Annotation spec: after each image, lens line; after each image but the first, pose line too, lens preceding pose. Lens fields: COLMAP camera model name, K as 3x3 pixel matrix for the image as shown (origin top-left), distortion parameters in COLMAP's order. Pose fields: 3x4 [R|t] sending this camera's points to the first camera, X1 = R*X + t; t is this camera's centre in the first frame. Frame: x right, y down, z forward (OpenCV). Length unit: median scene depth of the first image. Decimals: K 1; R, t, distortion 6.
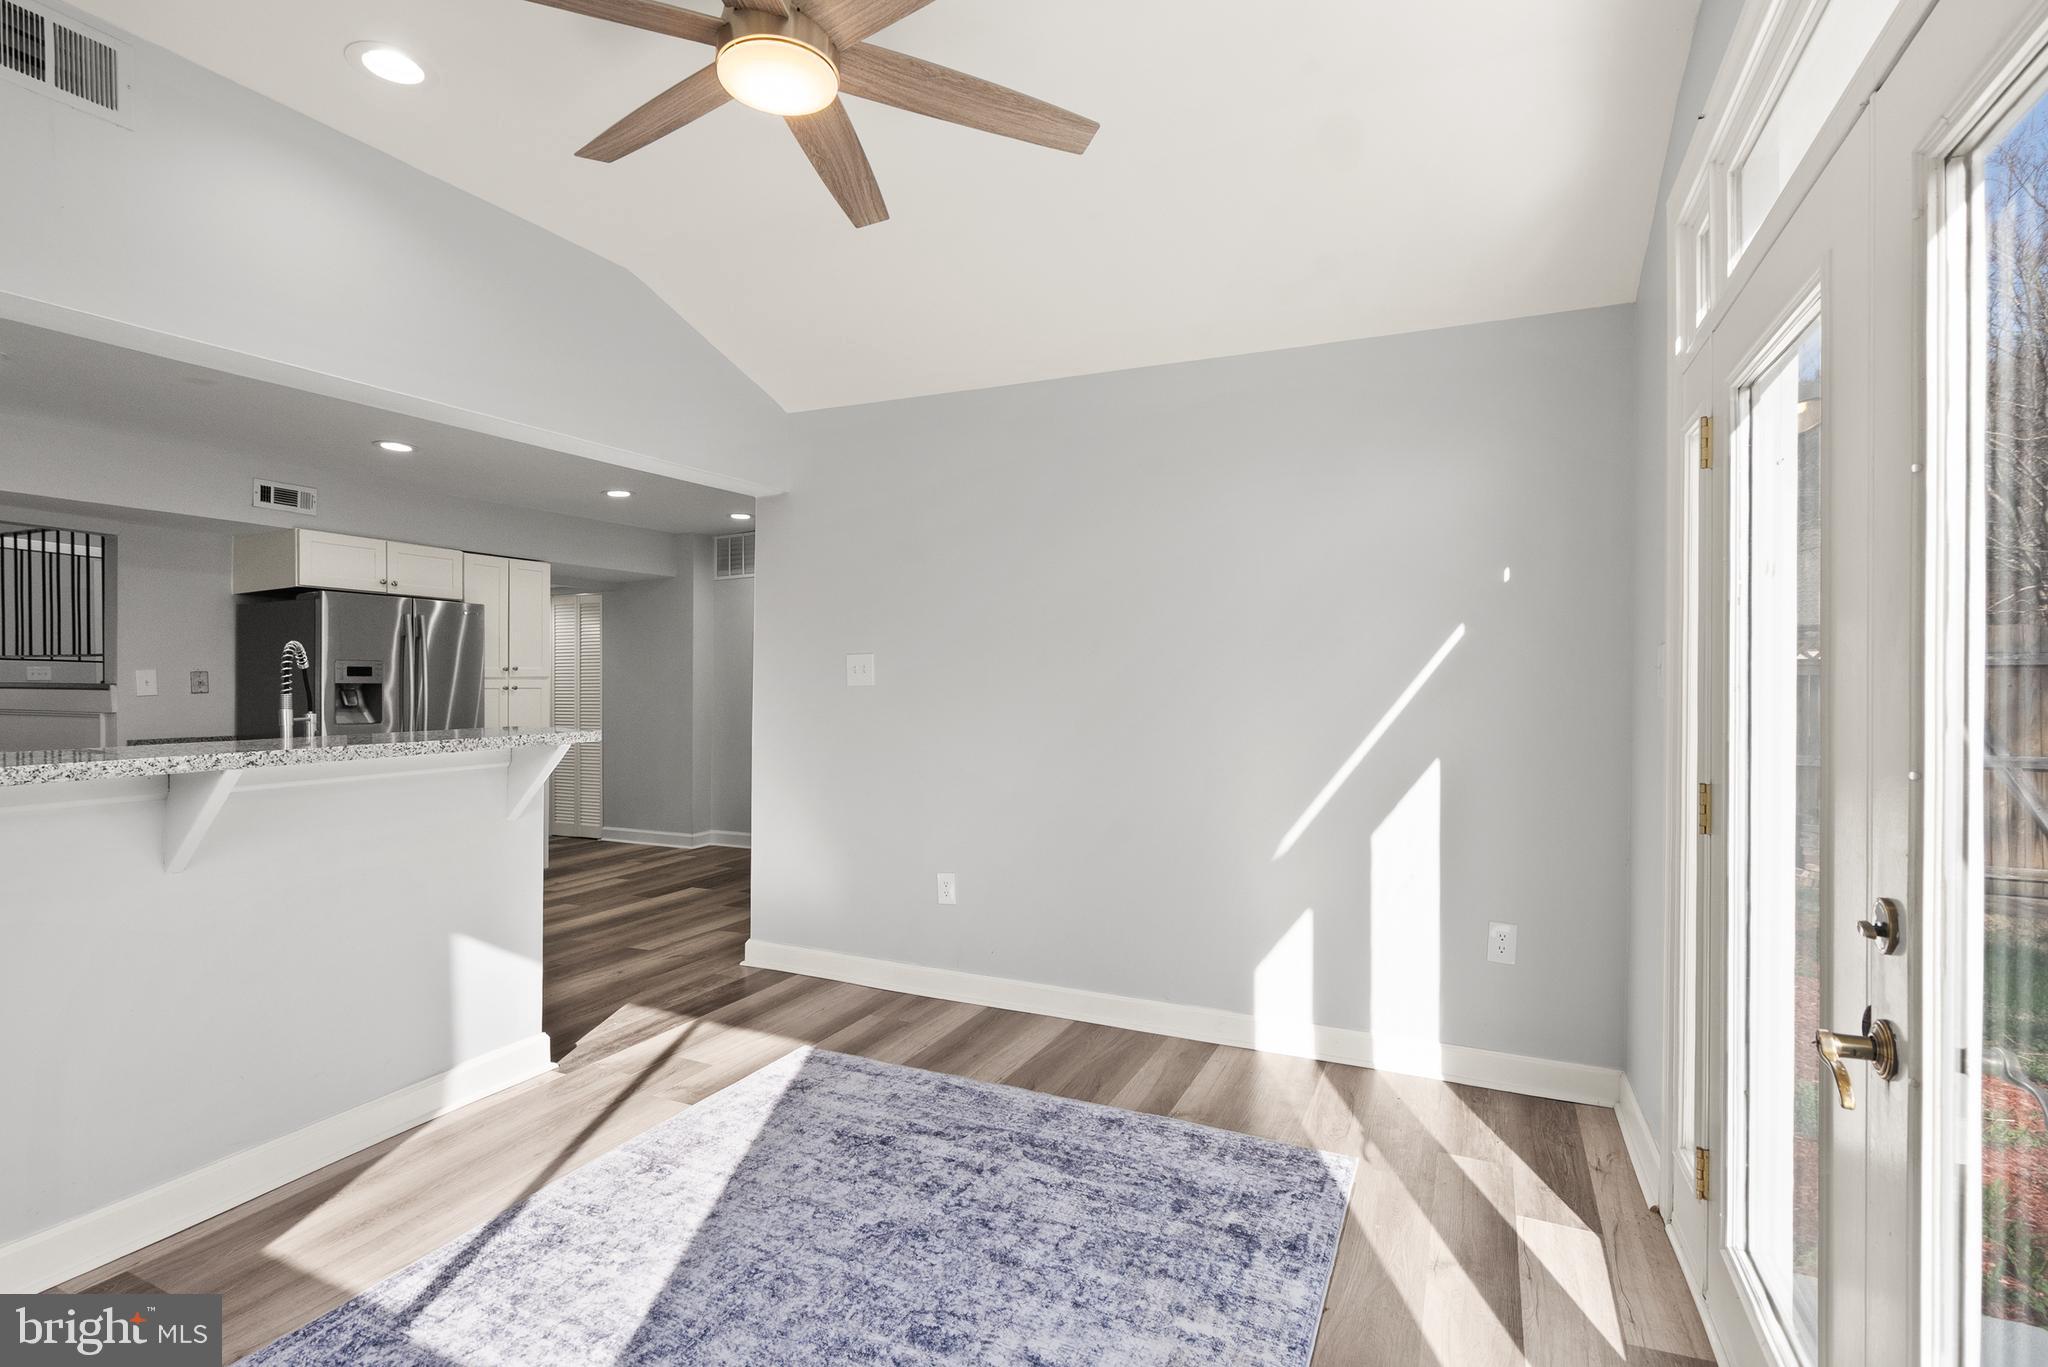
lens RADIAL K [[983.5, 0, 1012.7], [0, 983.5, 684.7], [0, 0, 1]] dist [-0.000747, -0.000009]
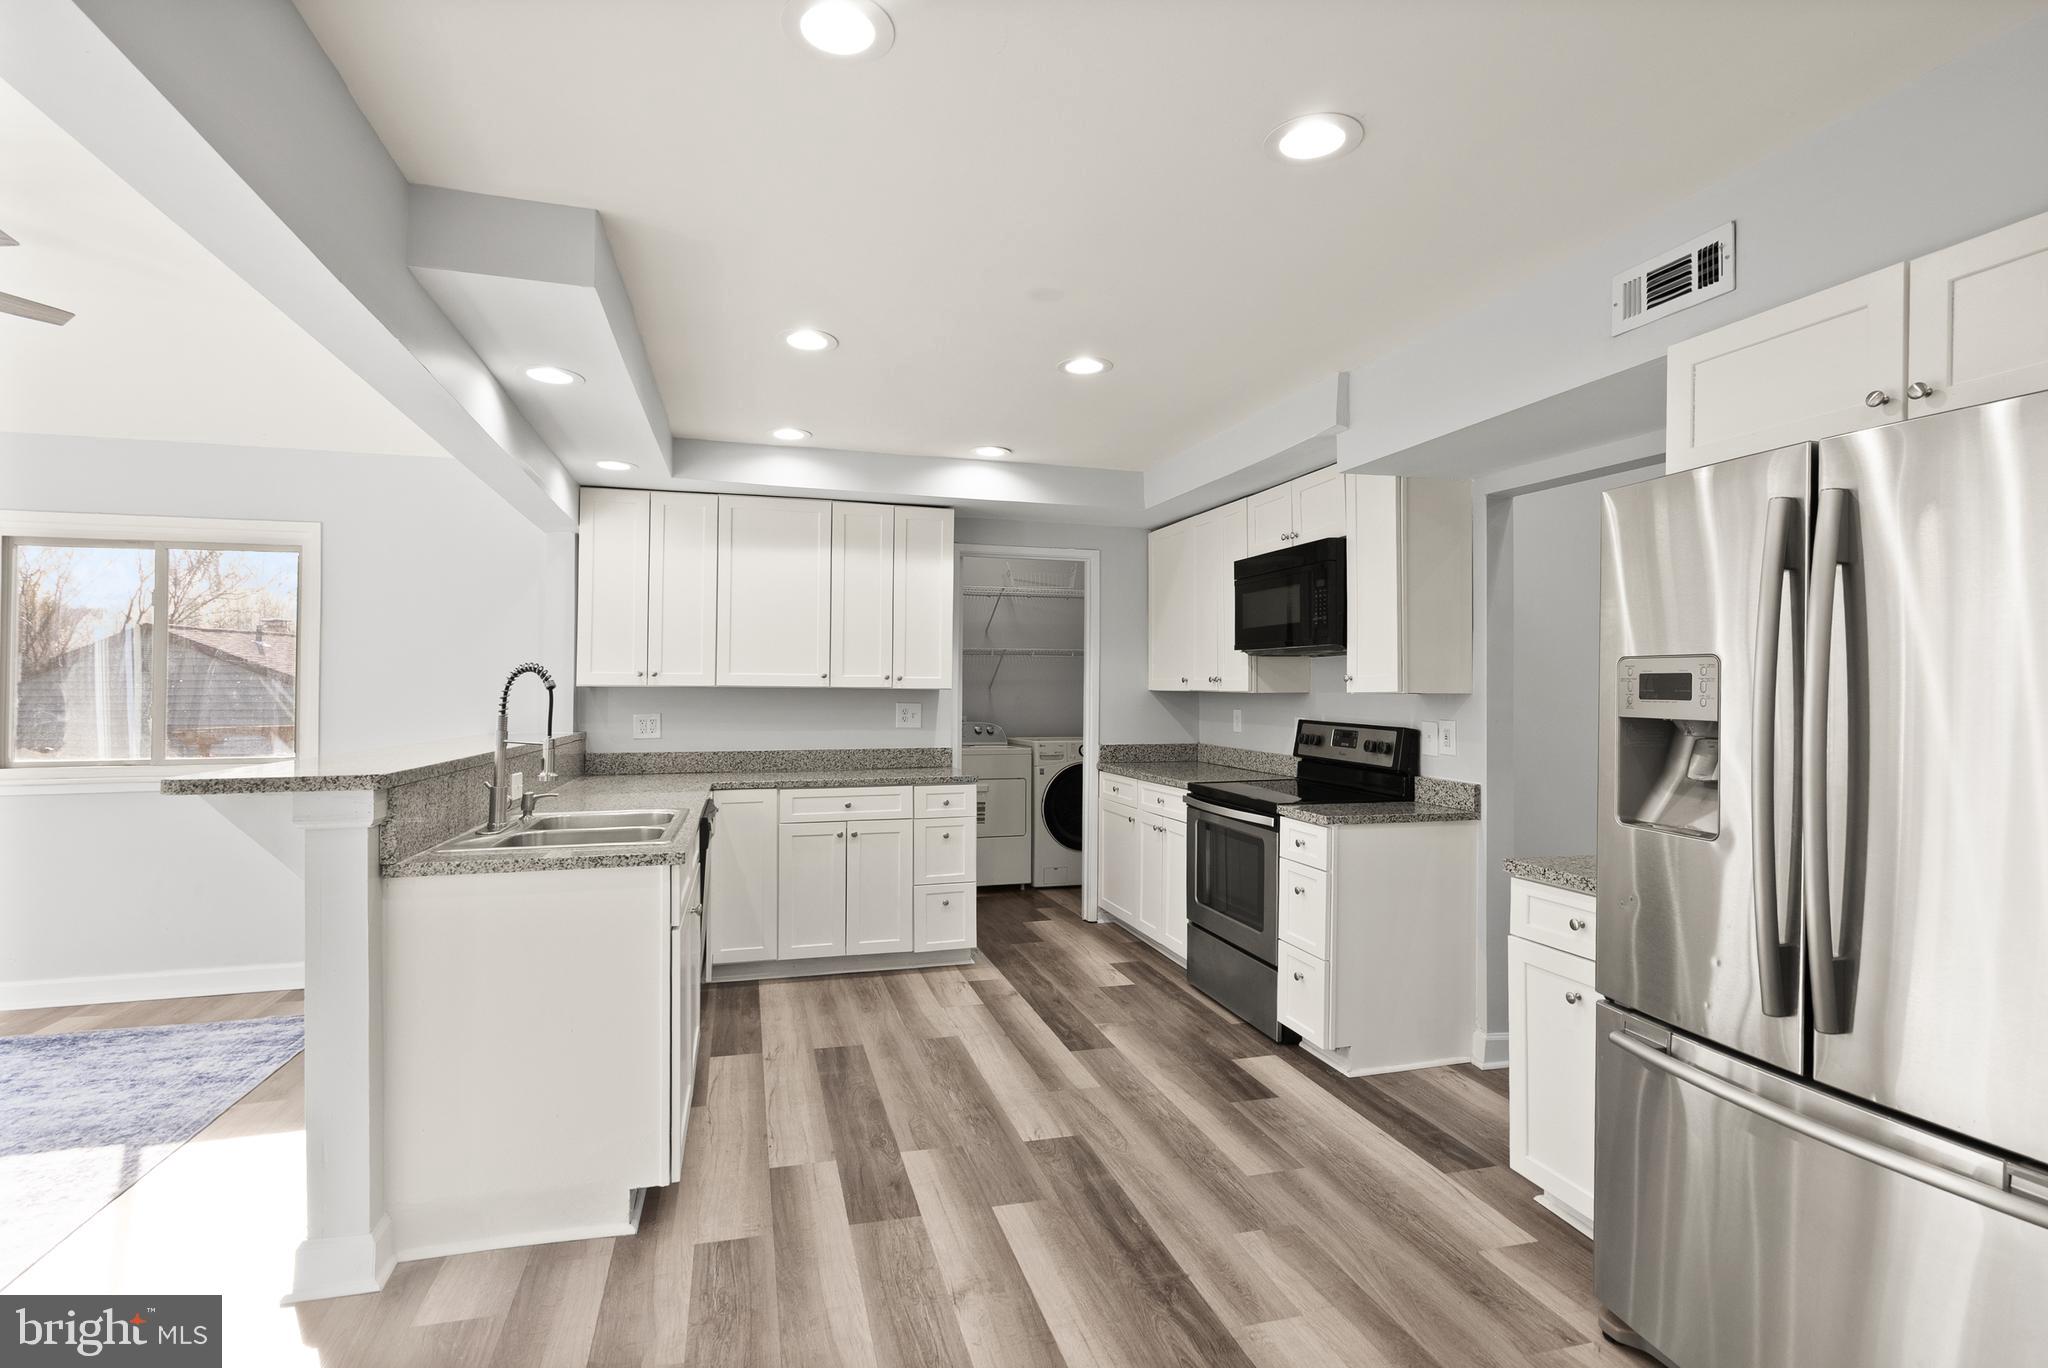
lens RADIAL K [[956.0, 0, 1015.0], [0, 956.0, 673.7], [0, 0, 1]] dist [-0.002670, -0.000894]
pose [[-0.745207, -0.014111, -0.666684, -0.444358], [-0.005169, 0.999868, -0.015385, -0.021072], [0.666813, -0.008019, -0.745182, 1.988027]]
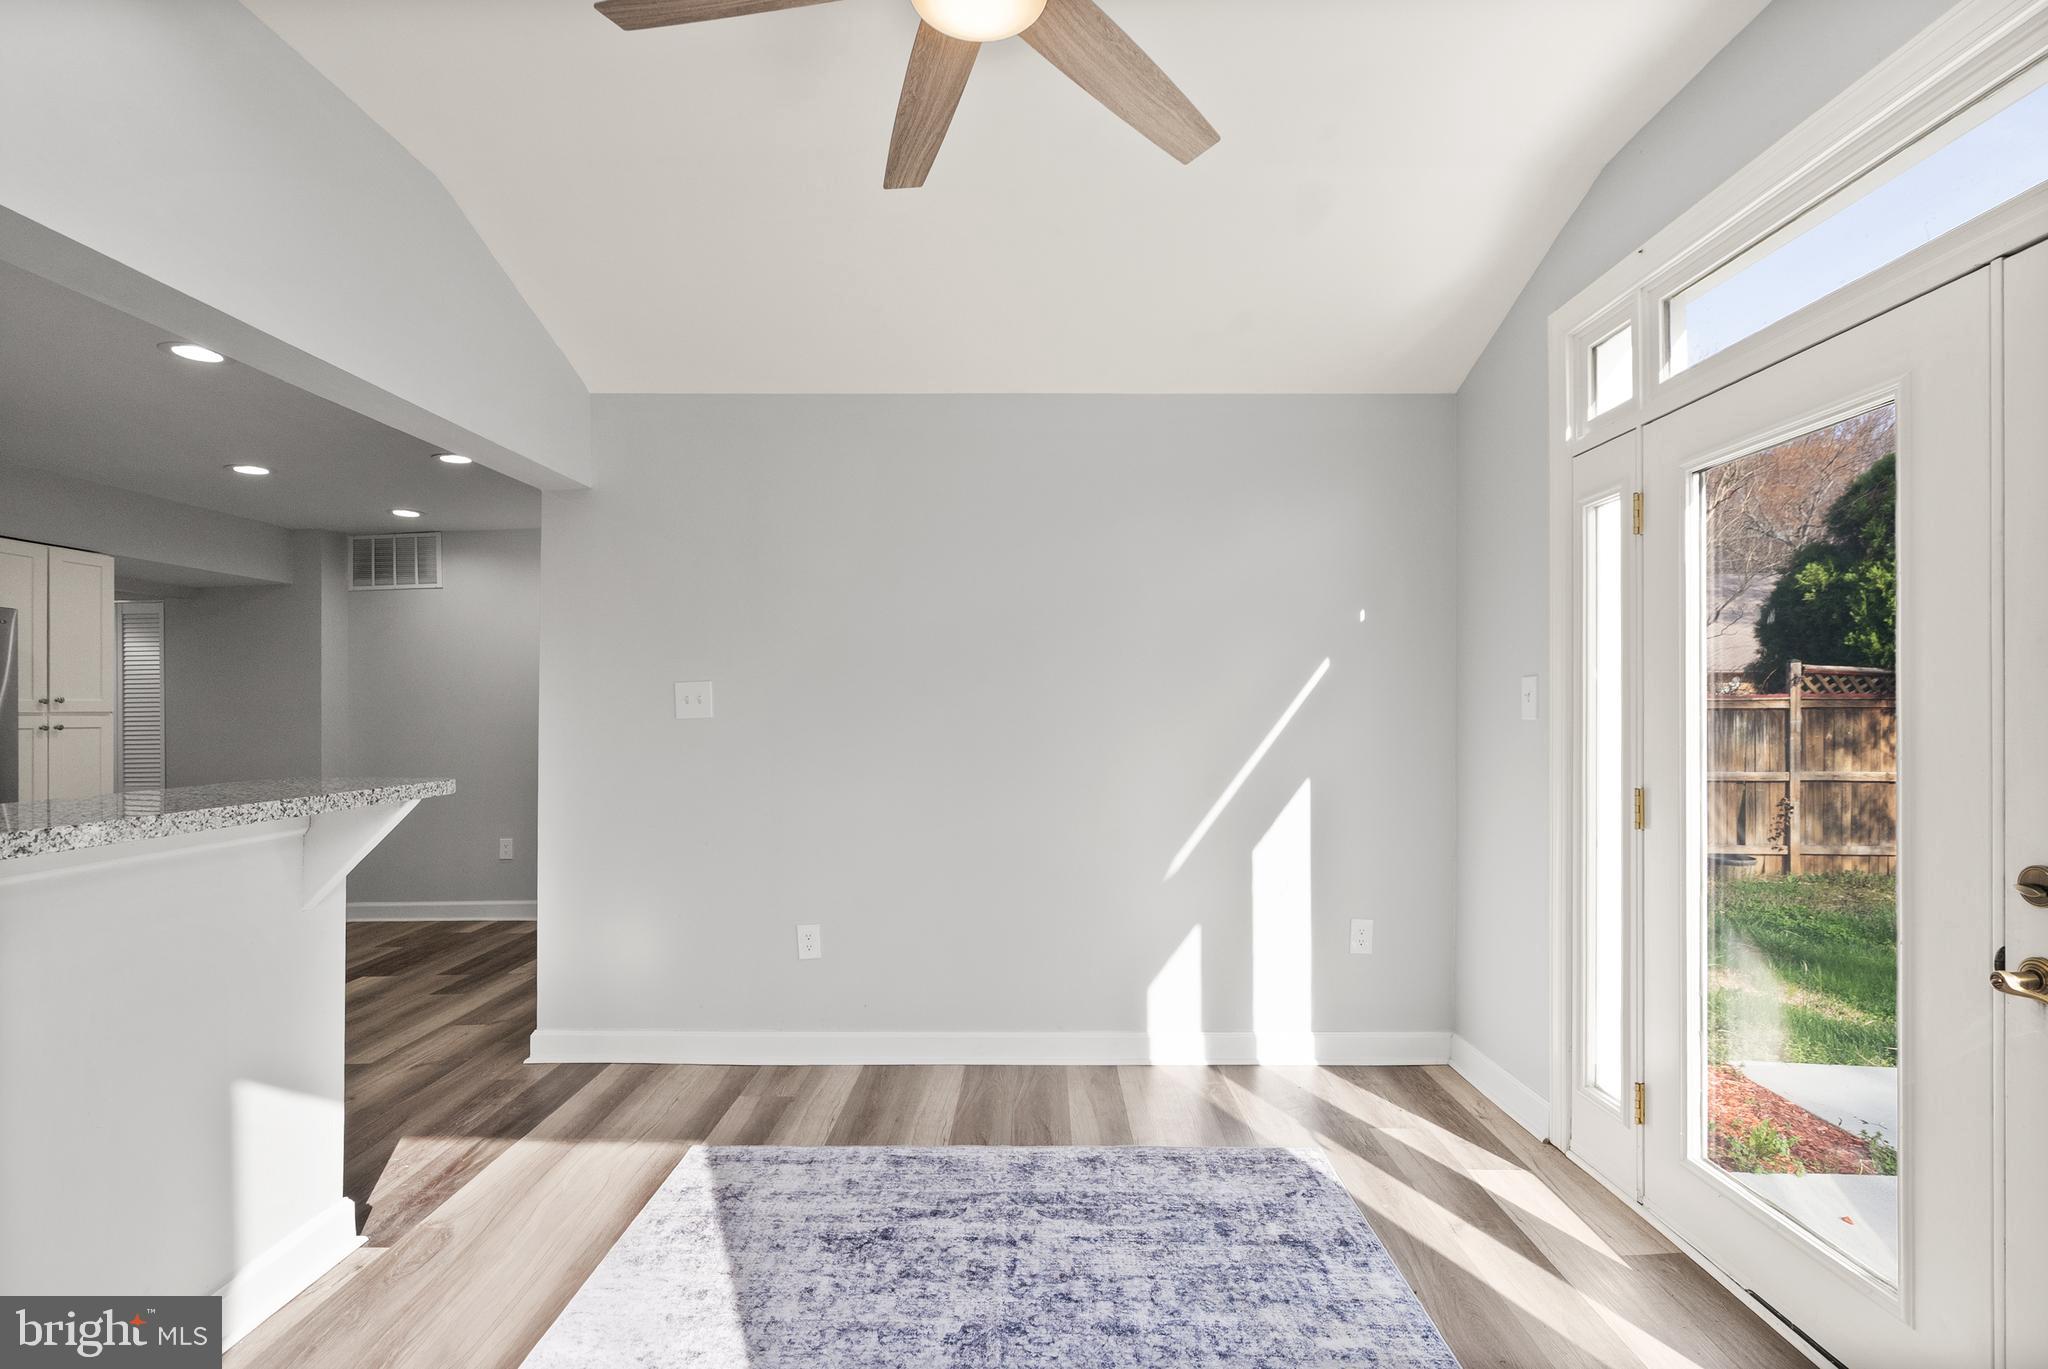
lens RADIAL K [[960.8, 0, 1024.1], [0, 960.8, 714.6], [0, 0, 1]] dist [-0.000809, 0.000338]
pose [[0.907432, -0.007573, 0.420132, -0.351237], [0.008801, 0.999961, -0.000984, 0.001214], [-0.420108, 0.004591, 0.907463, 0.157043]]
